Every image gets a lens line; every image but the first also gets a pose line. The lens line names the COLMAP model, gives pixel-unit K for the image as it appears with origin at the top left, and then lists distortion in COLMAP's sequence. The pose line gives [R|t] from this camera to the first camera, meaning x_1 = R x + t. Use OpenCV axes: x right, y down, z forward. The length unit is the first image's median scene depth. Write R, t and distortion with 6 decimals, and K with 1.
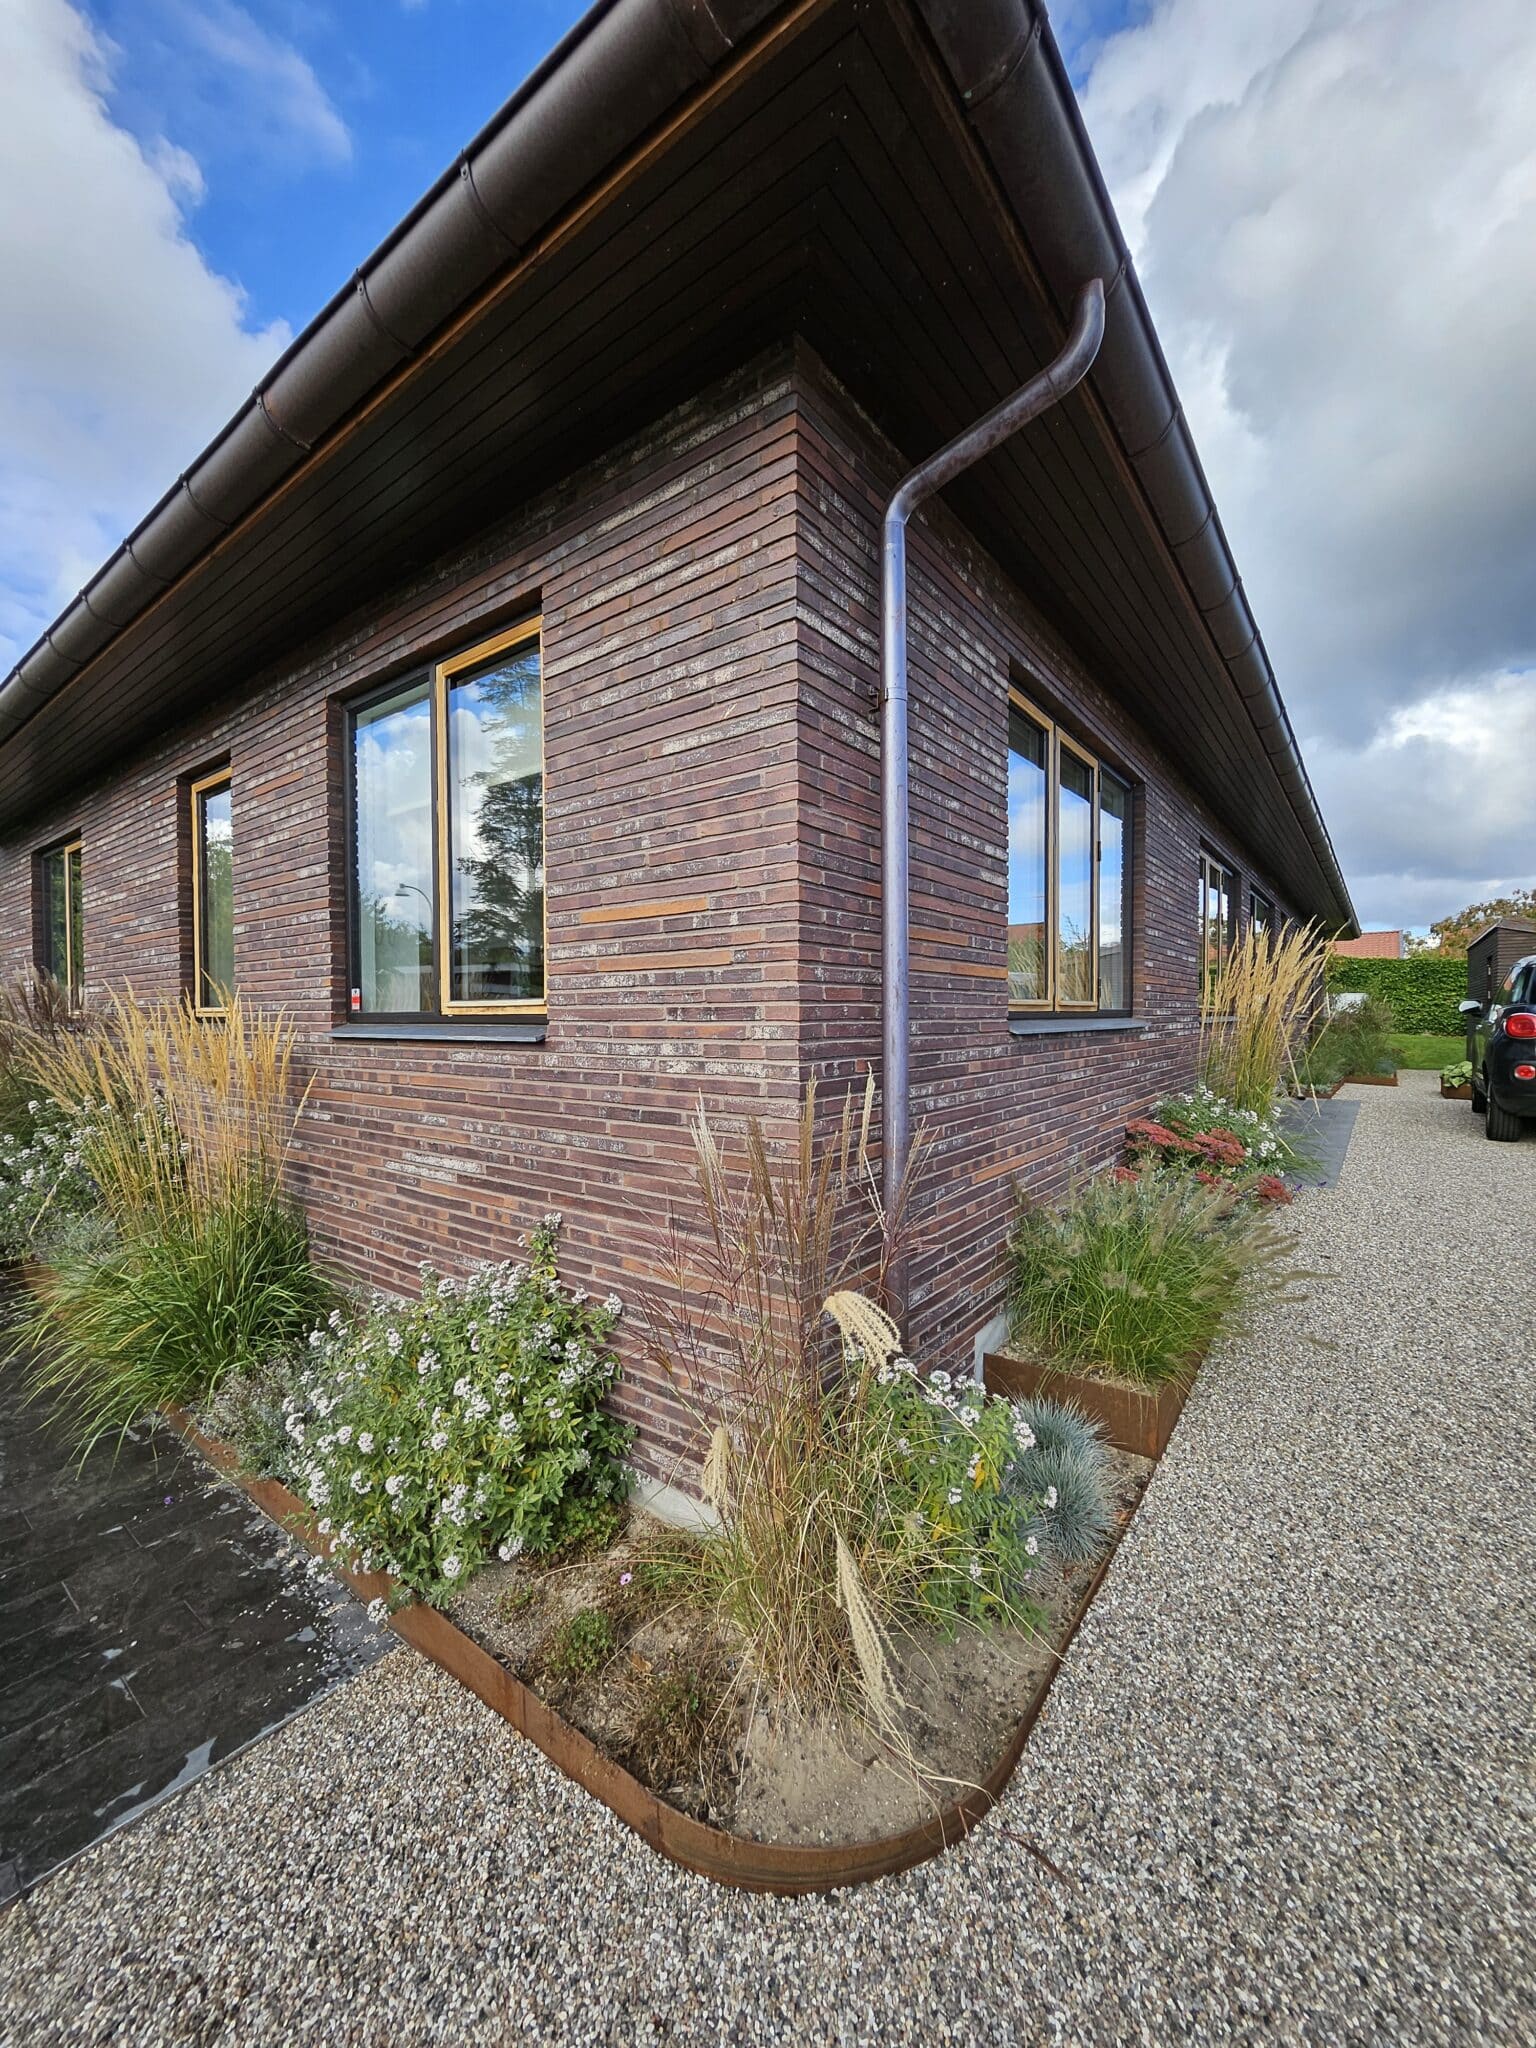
lens RADIAL K [[807.4, 0, 762.1], [0, 807.4, 1037.2], [0, 0, 1]] dist [0.003798, -0.000266]
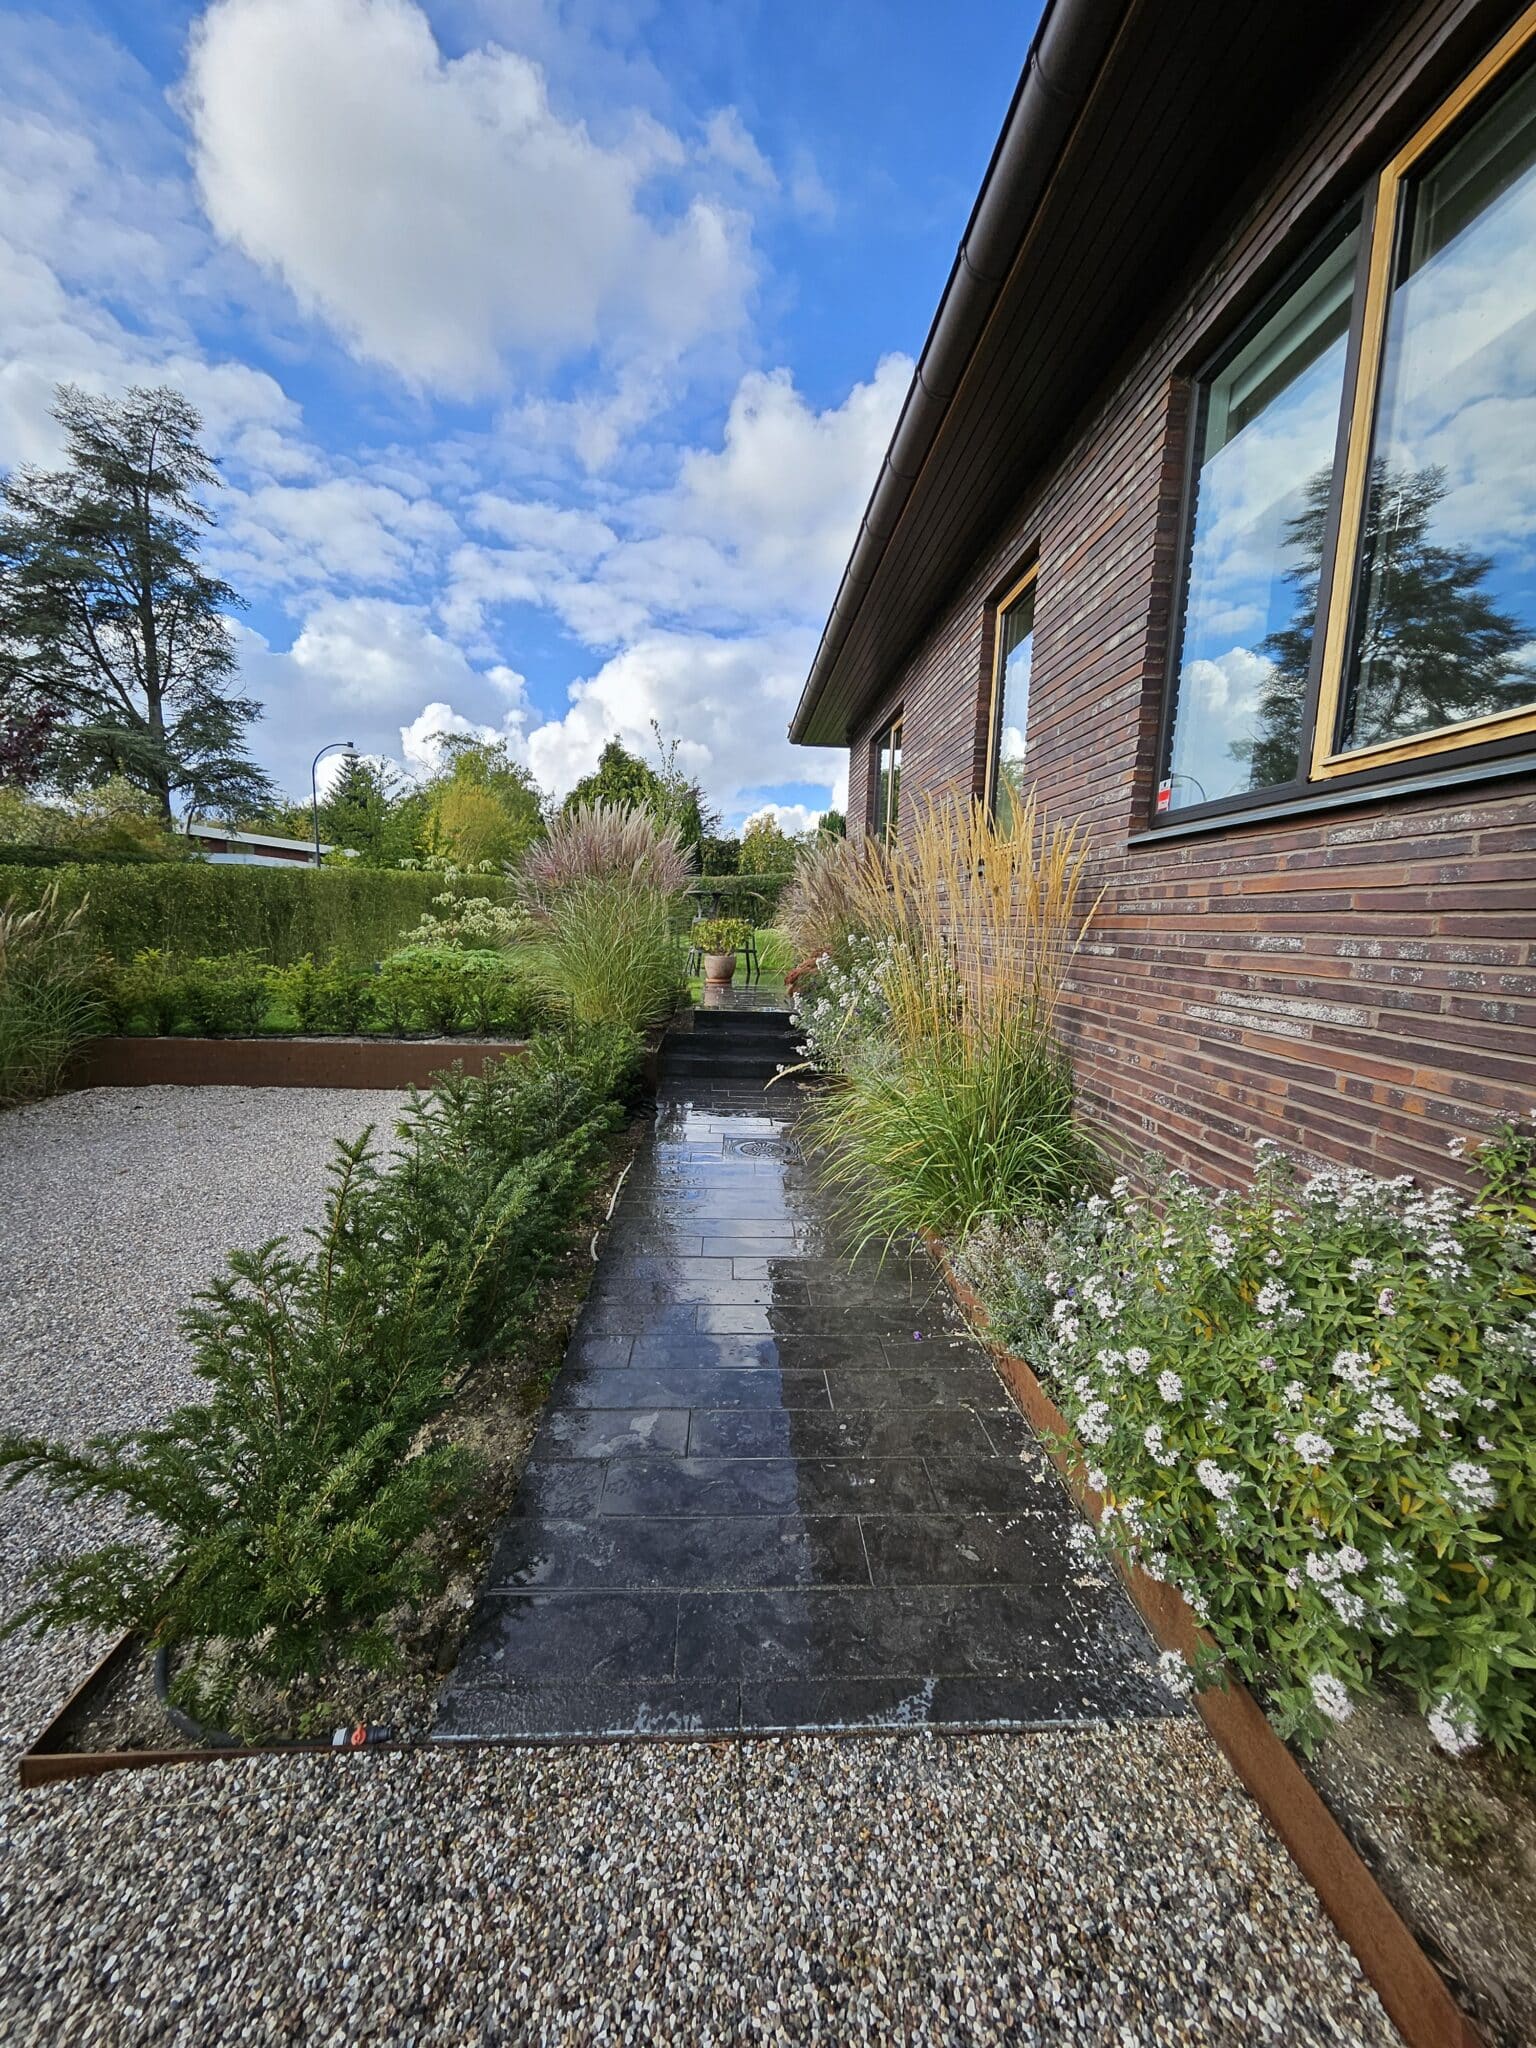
lens RADIAL K [[807.4, 0, 765.3], [0, 807.4, 1021.6], [0, 0, 1]] dist [0.003798, -0.000266]
pose [[0.651162, 0.120369, -0.749333, -0.190690], [-0.052482, 0.992121, 0.113763, 0.121853], [0.757122, -0.034752, 0.652349, 0.267817]]
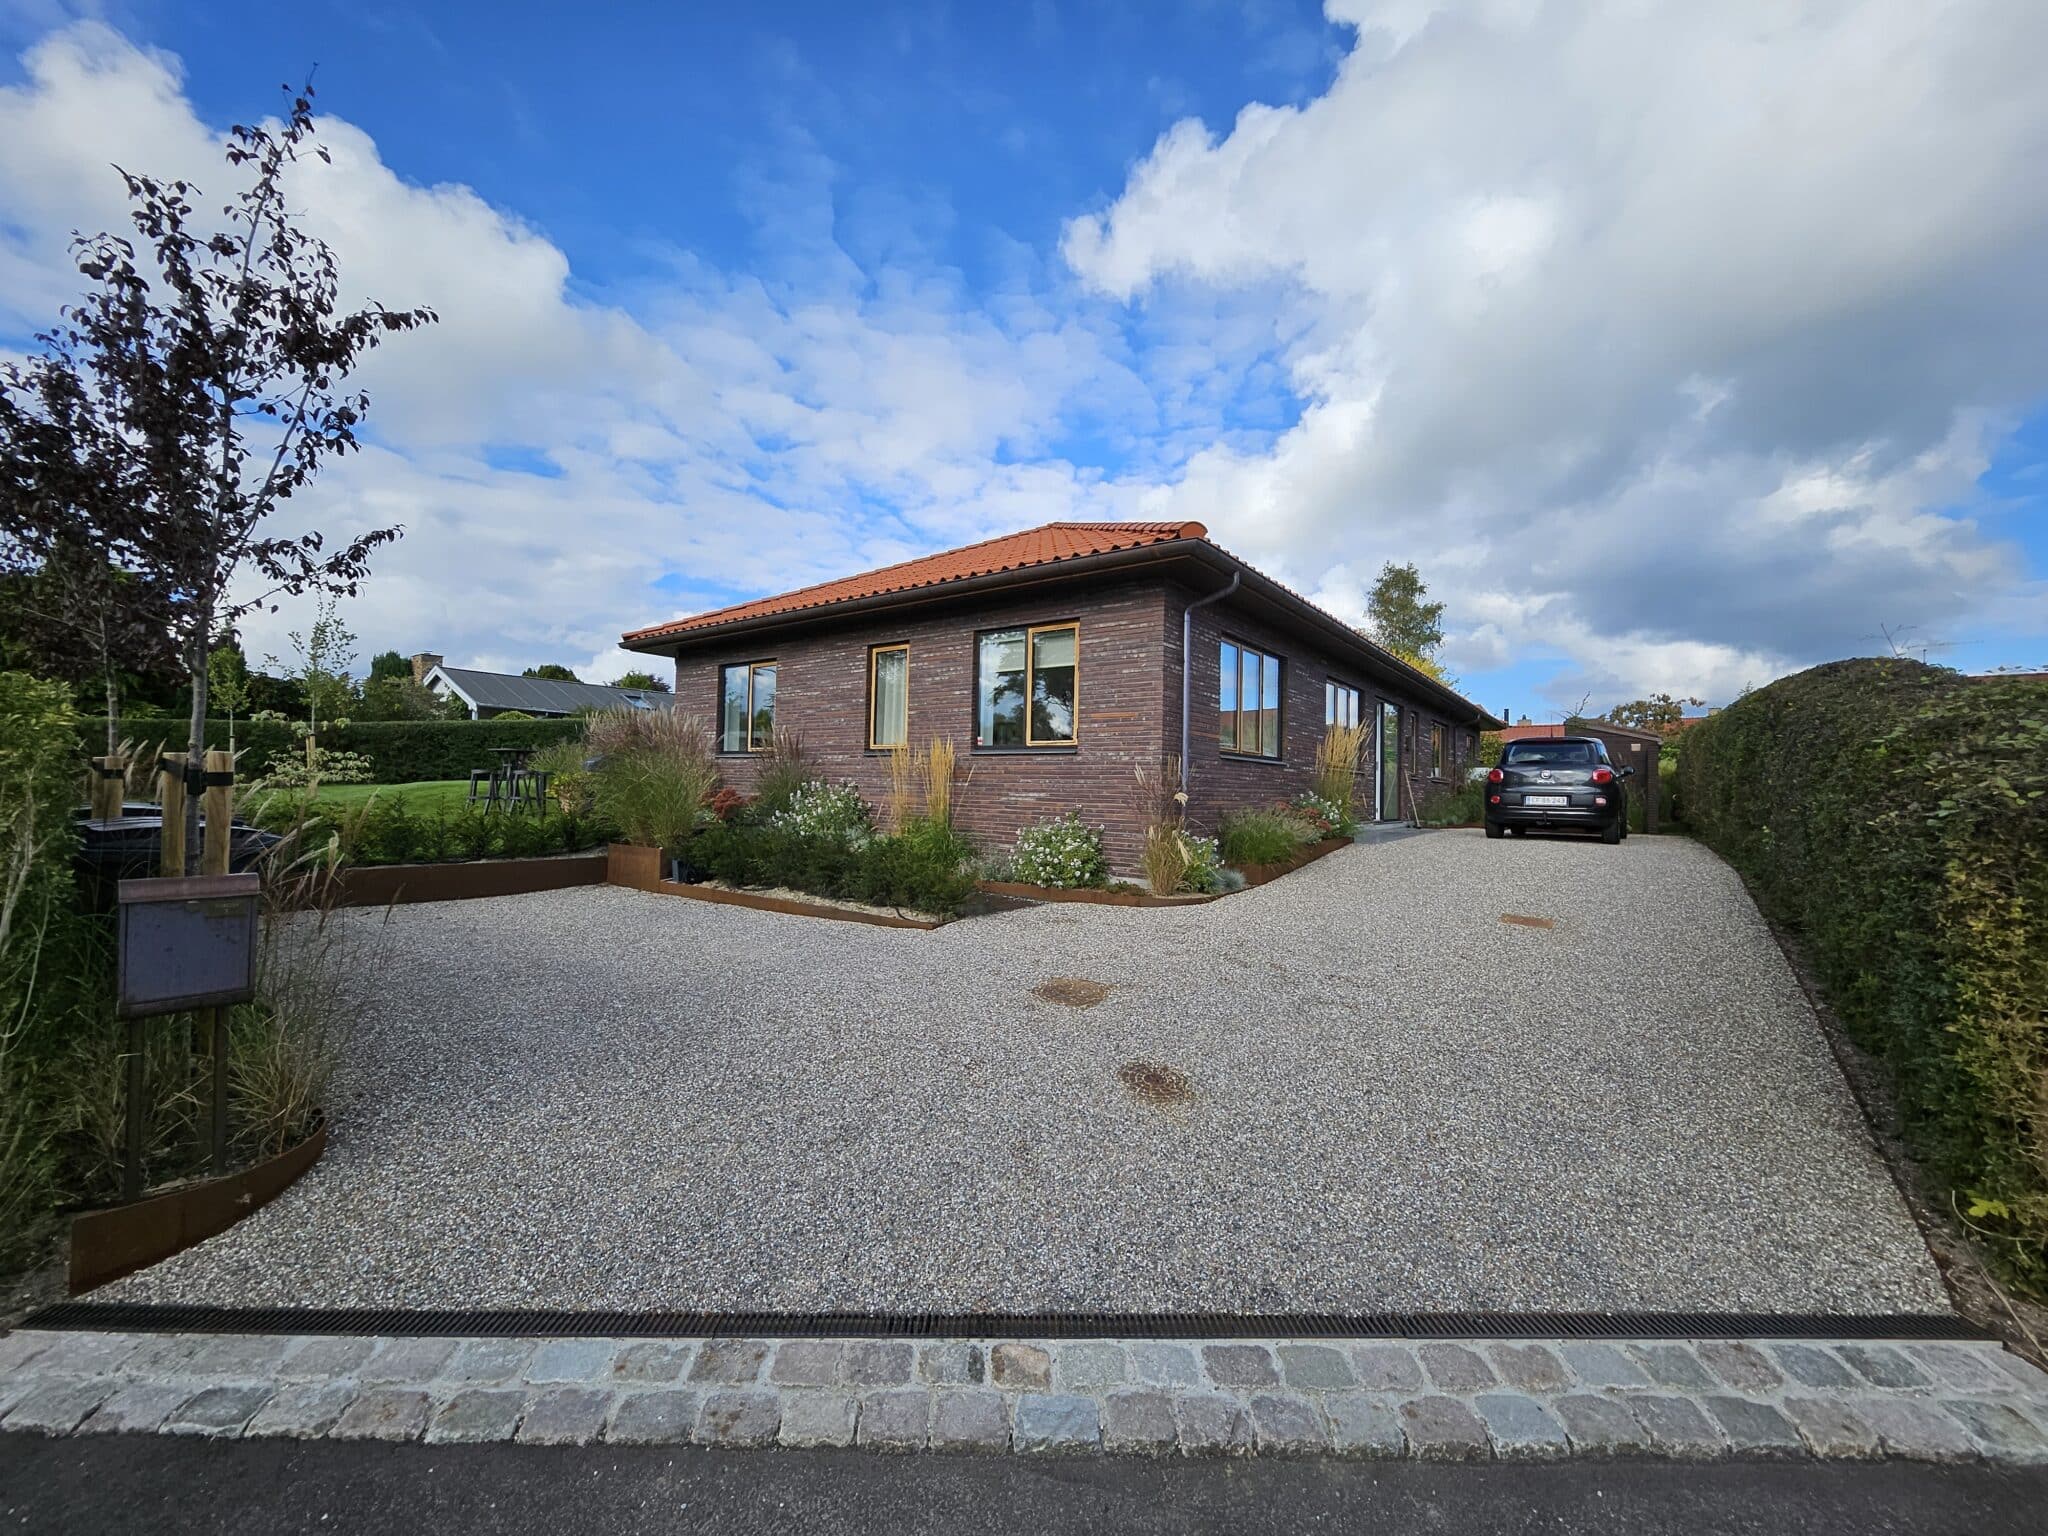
lens RADIAL K [[807.4, 0, 1043.8], [0, 807.4, 764.9], [0, 0, 1]] dist [0.003798, -0.000266]
pose [[0.999158, 0.030873, 0.027016, -0.452051], [-0.029390, 0.998126, -0.053671, 0.215279], [-0.028622, 0.052832, 0.998193, -2.079365]]
